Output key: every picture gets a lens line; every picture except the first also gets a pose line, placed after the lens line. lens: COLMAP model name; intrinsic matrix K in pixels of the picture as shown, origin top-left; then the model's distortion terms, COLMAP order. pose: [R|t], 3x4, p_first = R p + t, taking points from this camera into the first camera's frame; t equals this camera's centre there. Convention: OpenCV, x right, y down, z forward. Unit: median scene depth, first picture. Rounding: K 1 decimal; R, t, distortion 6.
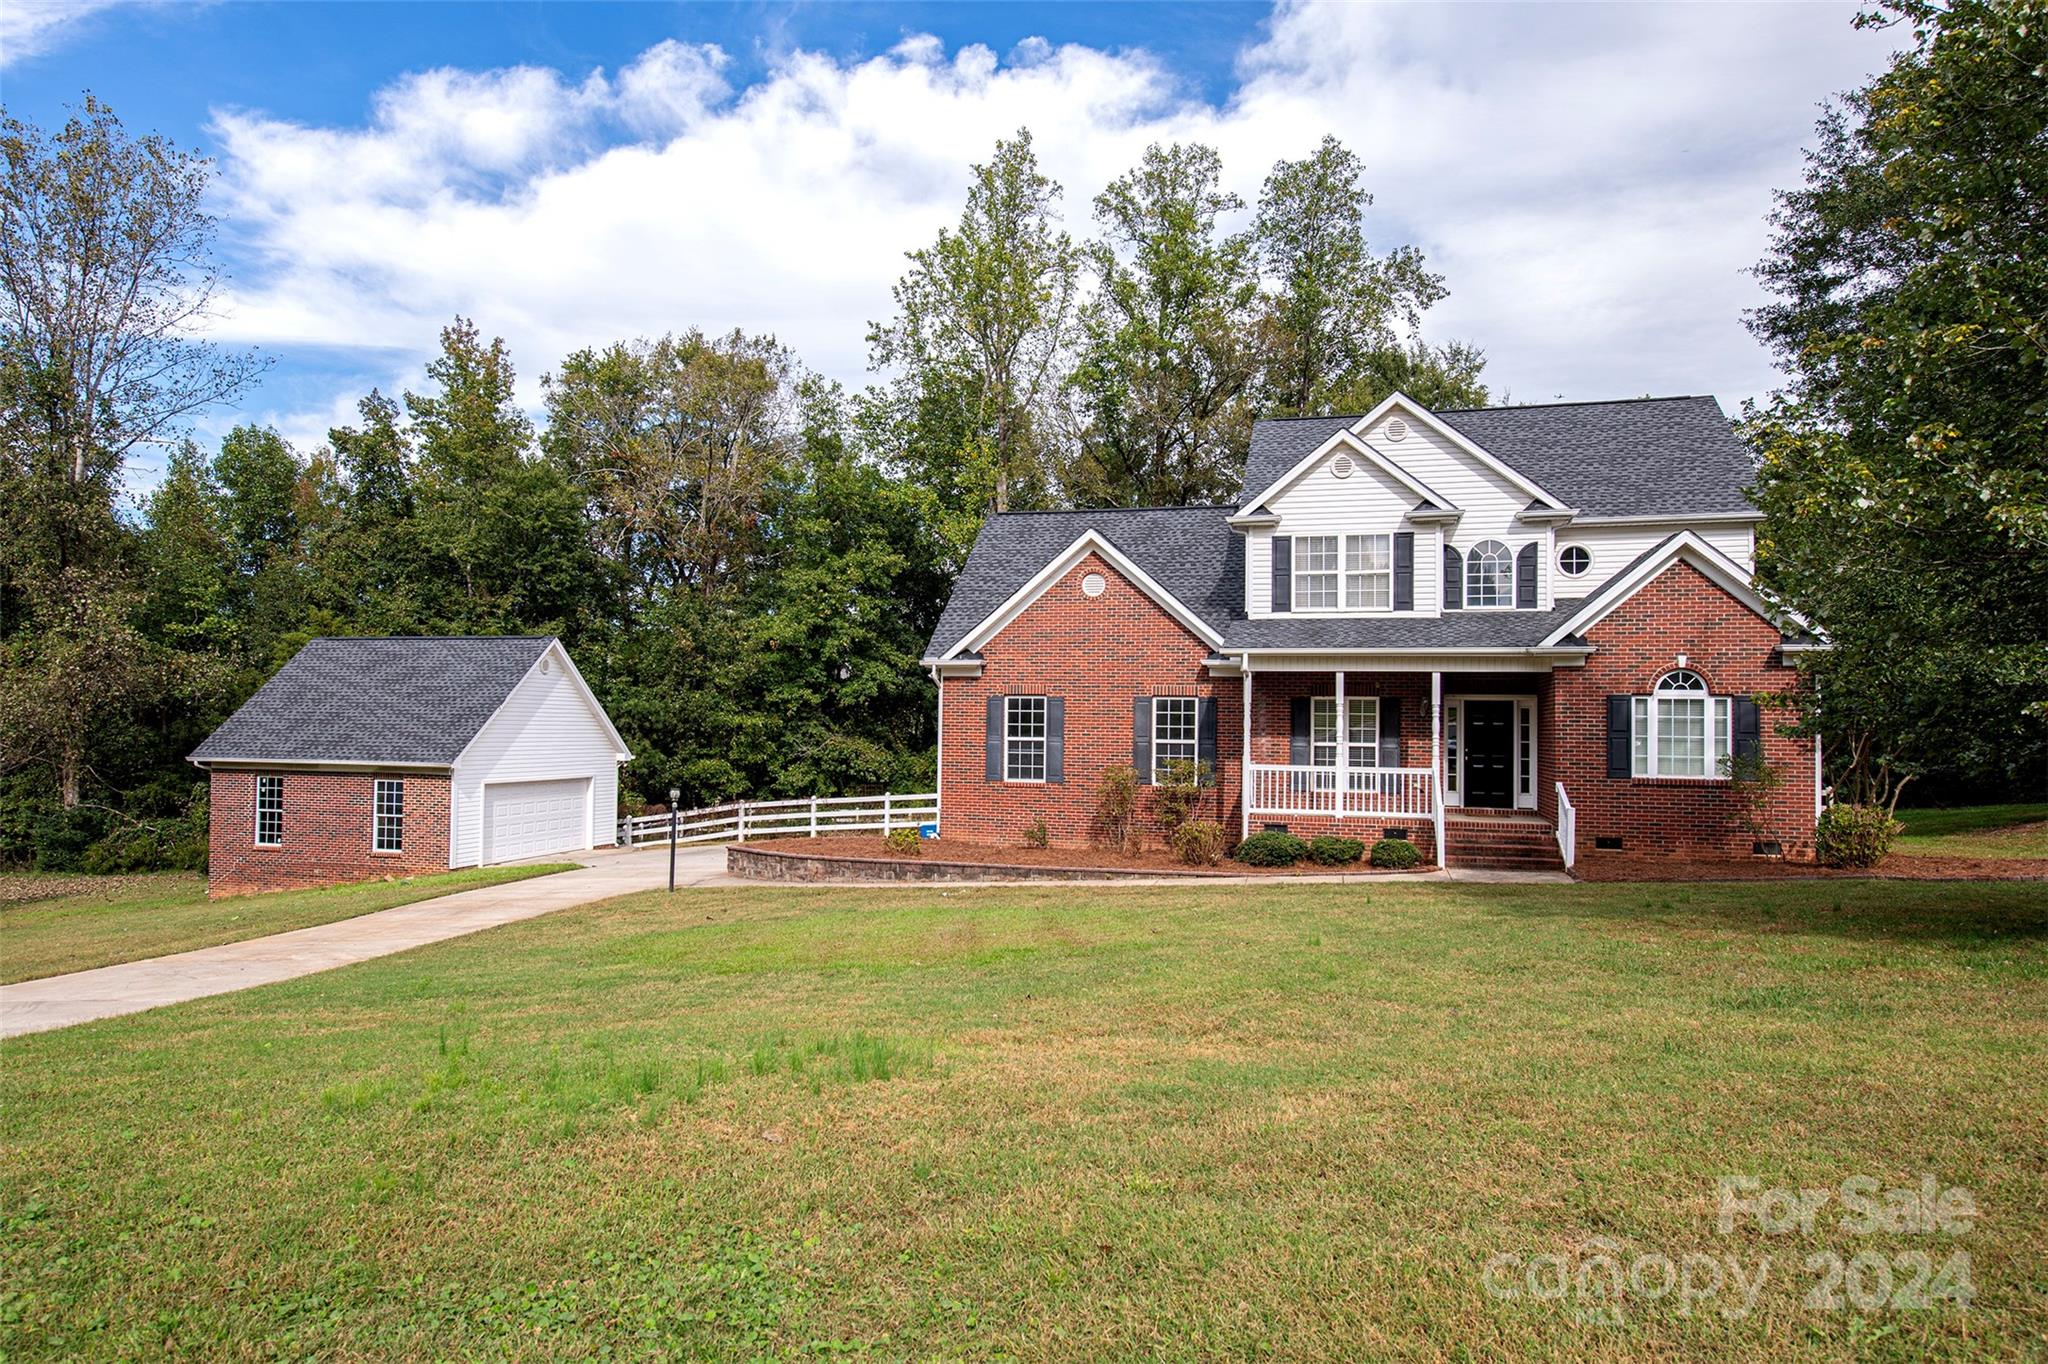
lens RADIAL K [[1163.8, 0, 1024.0], [0, 1163.8, 682.0], [0, 0, 1]] dist [-0.033477, -0.000033]
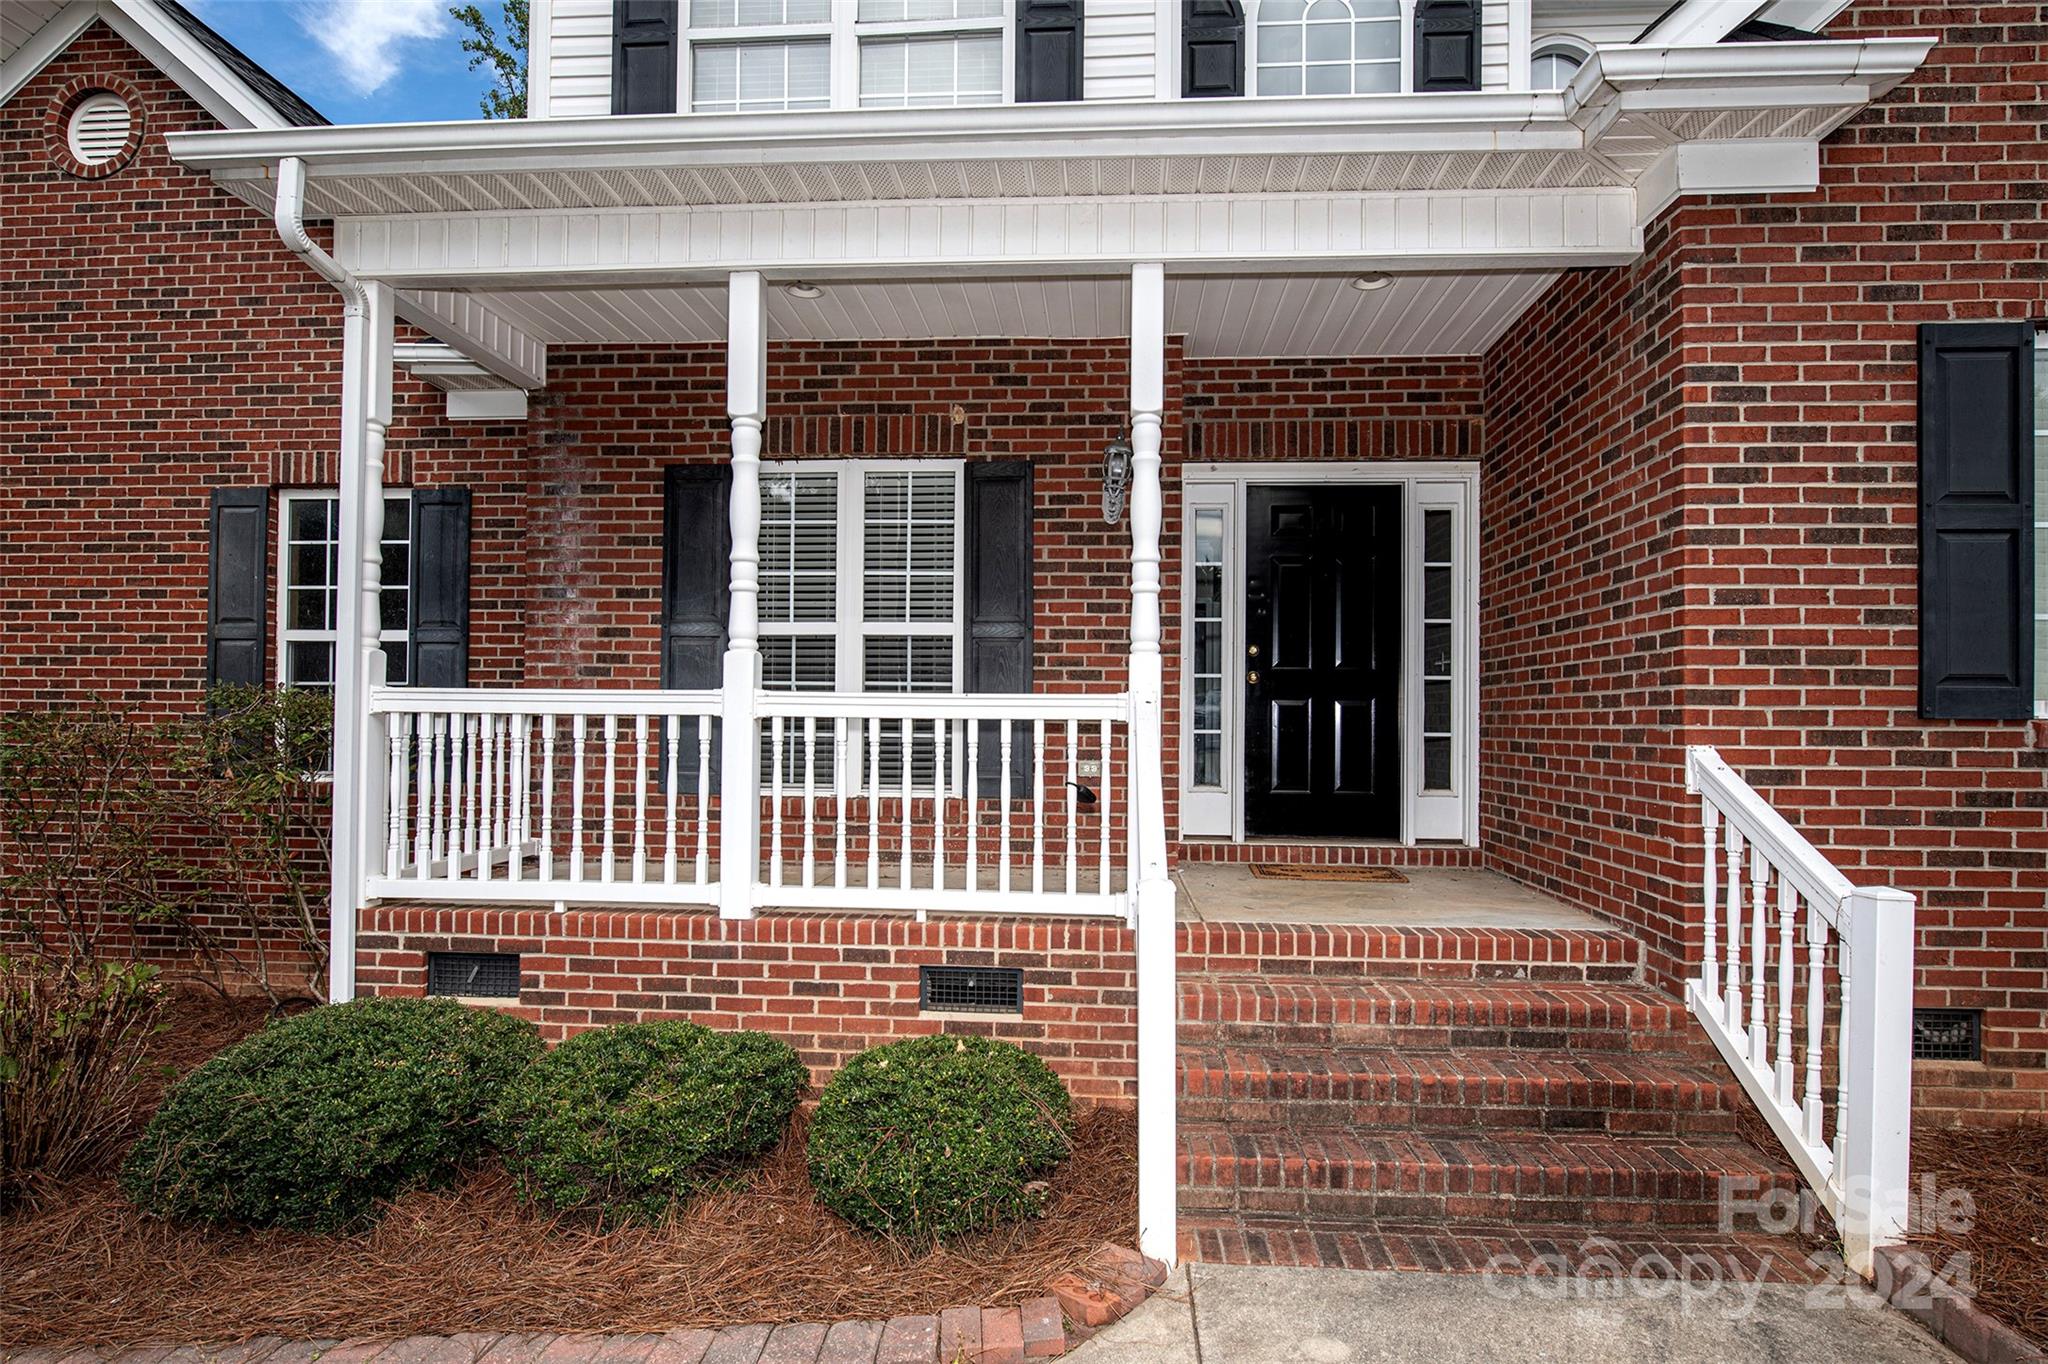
lens RADIAL K [[1135.5, 0, 1024.0], [0, 1135.5, 682.0], [0, 0, 1]] dist [0.000677, 0.000084]
pose [[0.978712, 0.002104, 0.205226, 0.278498], [-0.004447, 0.999930, 0.010953, 0.067876], [-0.205188, -0.011633, 0.978653, 0.764545]]
